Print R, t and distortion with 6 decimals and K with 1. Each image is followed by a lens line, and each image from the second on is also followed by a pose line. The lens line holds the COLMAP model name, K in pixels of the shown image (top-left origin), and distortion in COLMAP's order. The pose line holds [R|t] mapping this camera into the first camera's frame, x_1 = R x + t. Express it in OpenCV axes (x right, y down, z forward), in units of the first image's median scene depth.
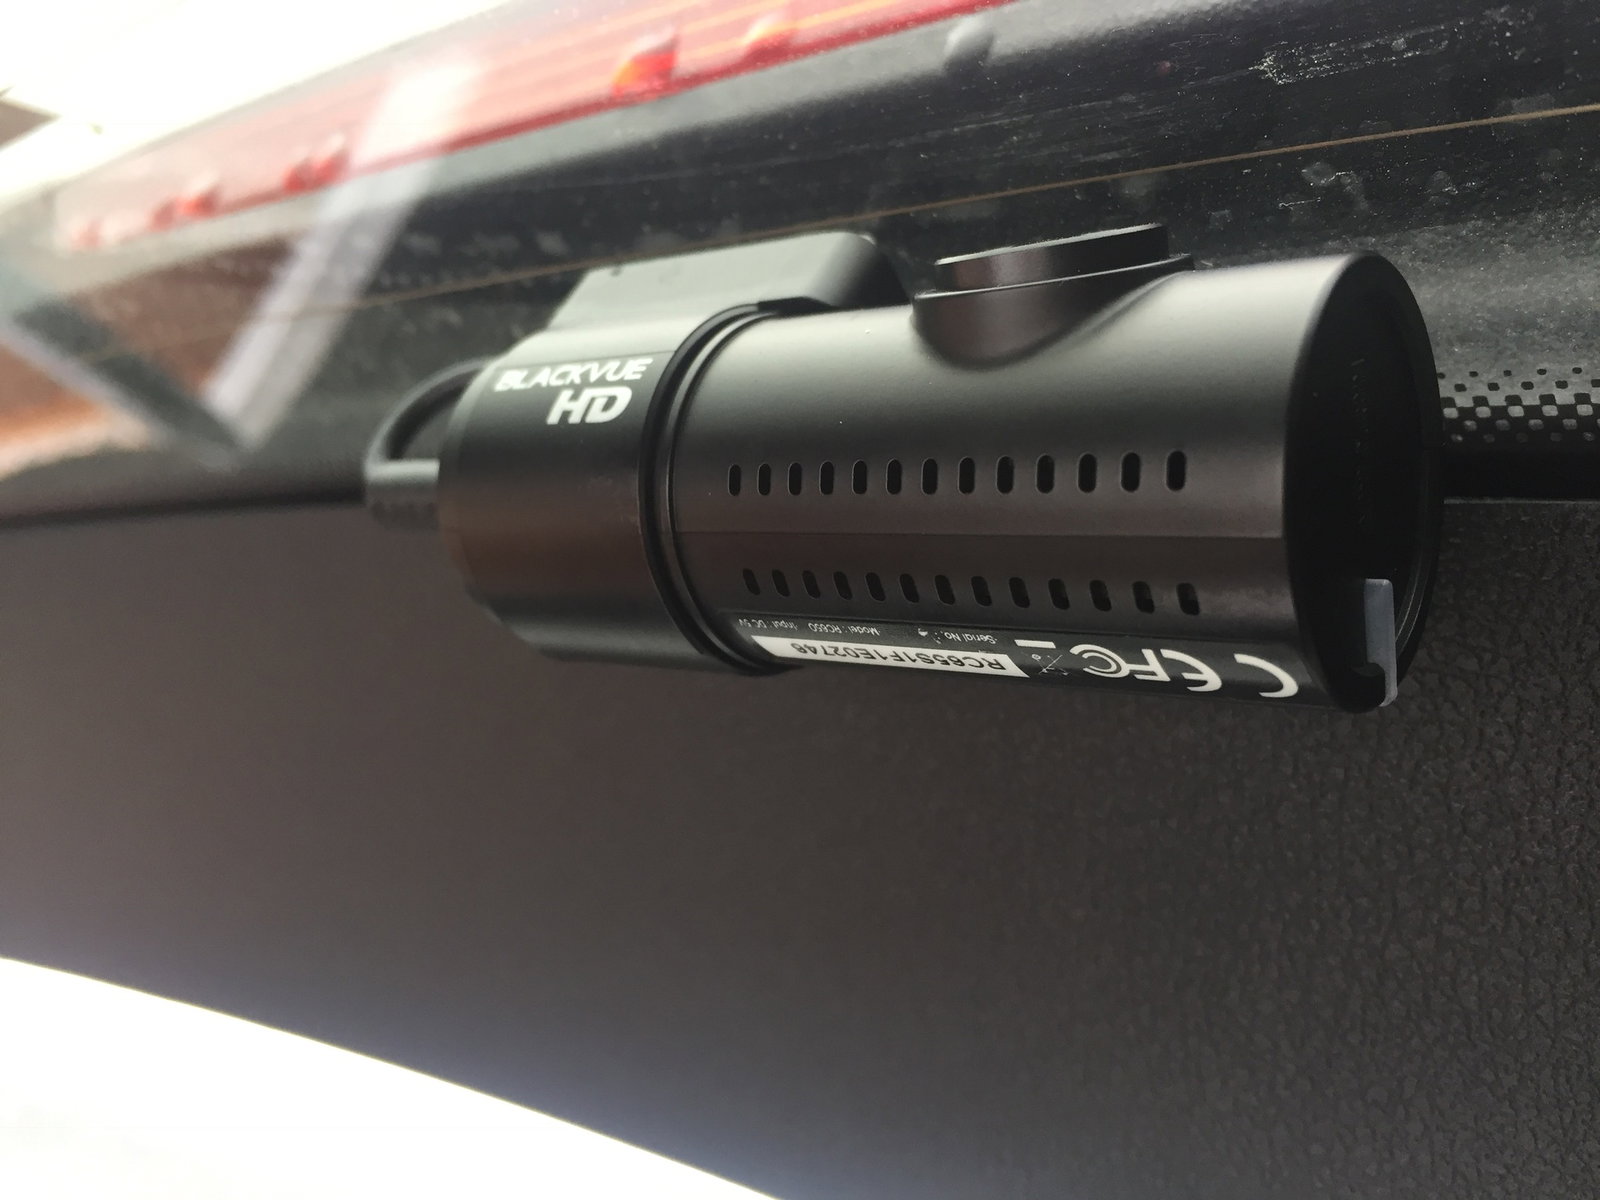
lens RADIAL K [[1354.6, 0, 804.3], [0, 1354.6, 582.5], [0, 0, 1]] dist [-0.003235, -0.015233]
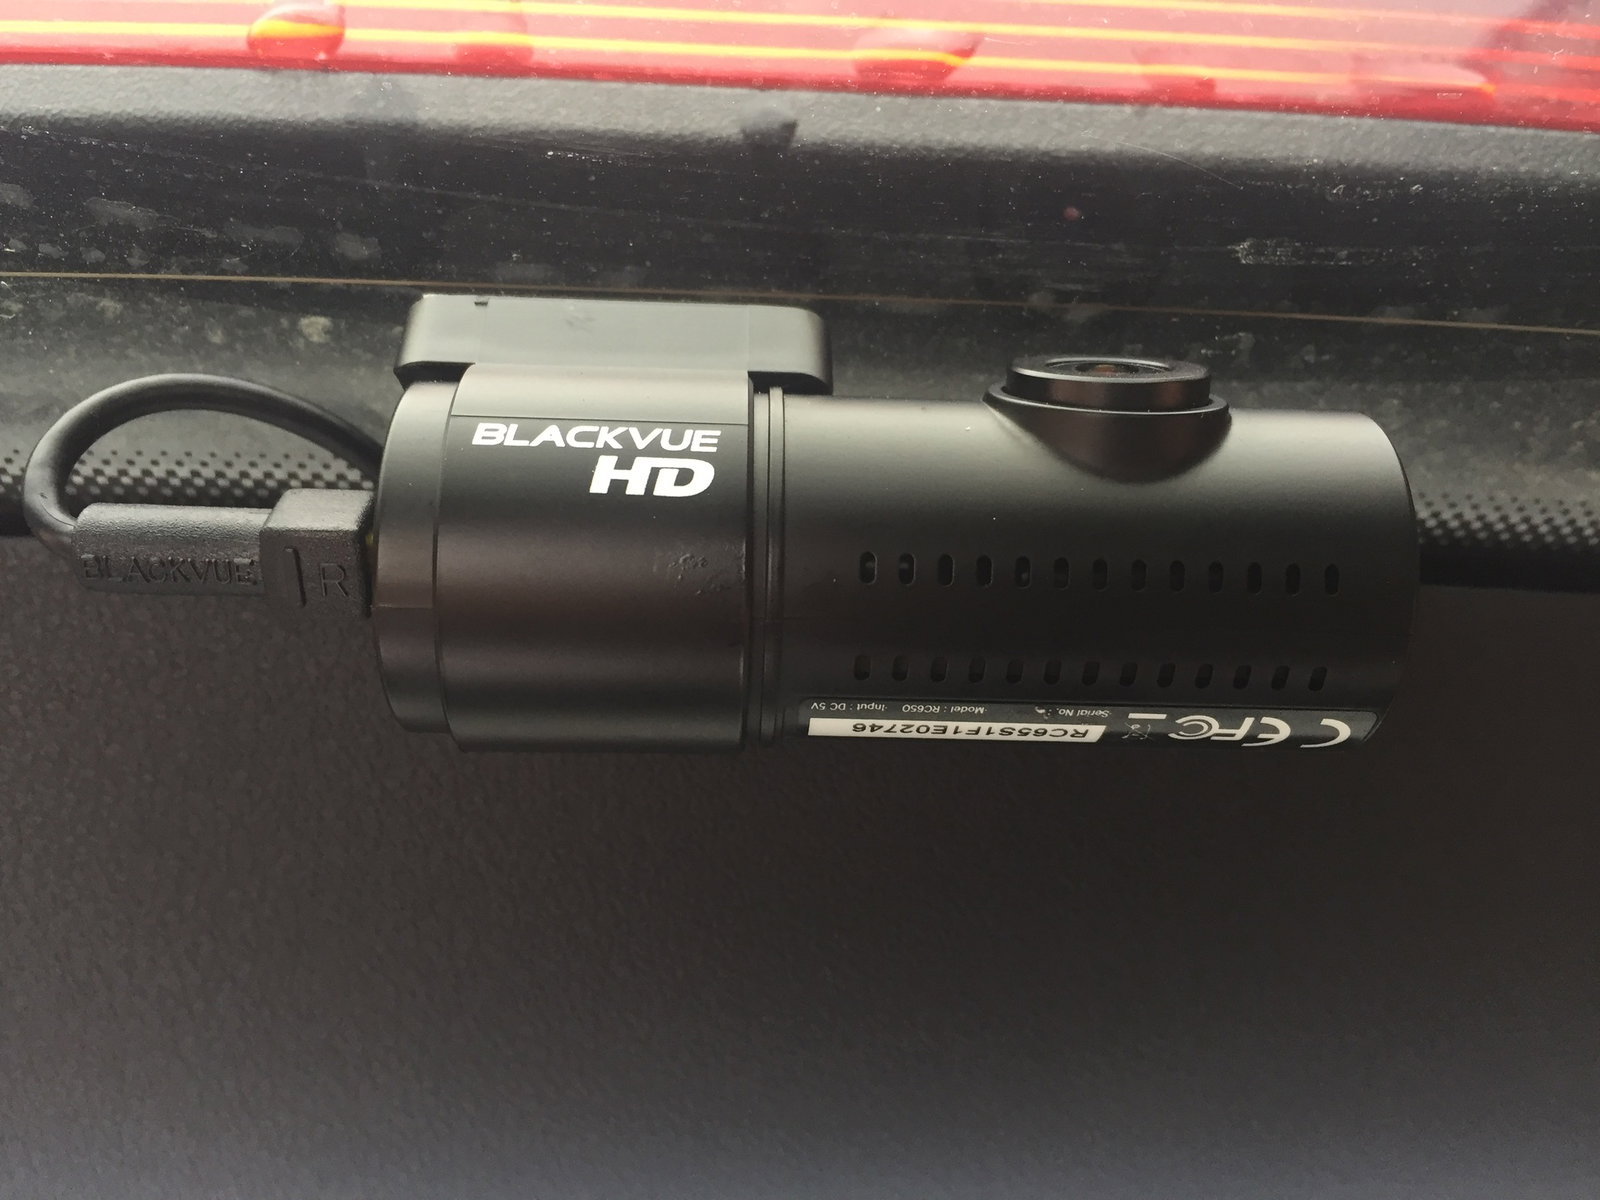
lens RADIAL K [[1354.6, 0, 803.9], [0, 1354.6, 613.3], [0, 0, 1]] dist [-0.003235, -0.015233]
pose [[0.771084, -0.018194, 0.636474, -0.656399], [0.005984, 0.999755, 0.021330, -0.057321], [-0.636706, -0.012639, 0.771003, 0.232395]]
